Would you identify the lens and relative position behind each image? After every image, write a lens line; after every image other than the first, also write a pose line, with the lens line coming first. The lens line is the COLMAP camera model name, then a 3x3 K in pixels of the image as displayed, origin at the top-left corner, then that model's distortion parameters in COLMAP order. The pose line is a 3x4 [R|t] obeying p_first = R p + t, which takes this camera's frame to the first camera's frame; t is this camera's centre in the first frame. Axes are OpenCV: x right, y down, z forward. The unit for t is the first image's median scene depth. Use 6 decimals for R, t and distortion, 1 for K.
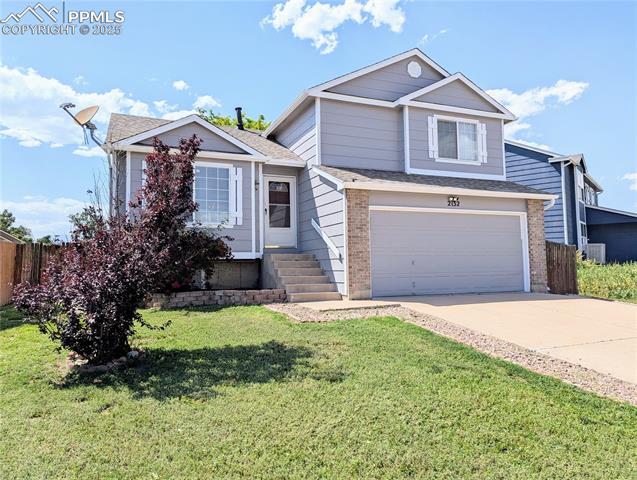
lens RADIAL K [[453.6, 0, 334.9], [0, 453.6, 238.7], [0, 0, 1]] dist [0.028589, -0.002793]
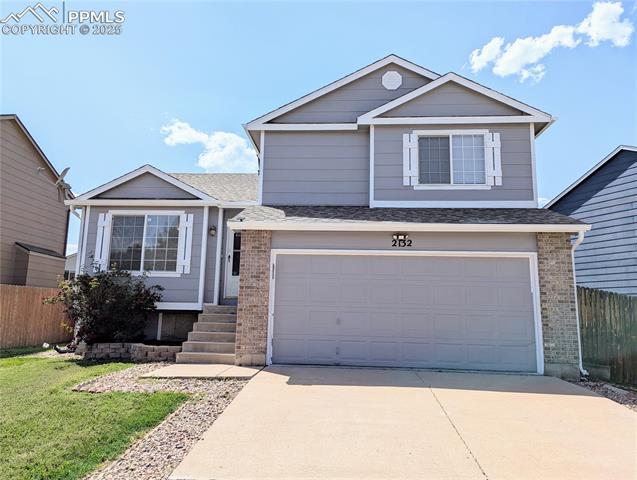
lens RADIAL K [[453.6, 0, 322.7], [0, 453.6, 243.6], [0, 0, 1]] dist [0.028589, -0.002793]
pose [[0.891184, -0.035536, -0.452248, 0.439976], [-0.007166, 0.995700, -0.092360, -0.006705], [0.453586, 0.085551, 0.887097, 0.261831]]
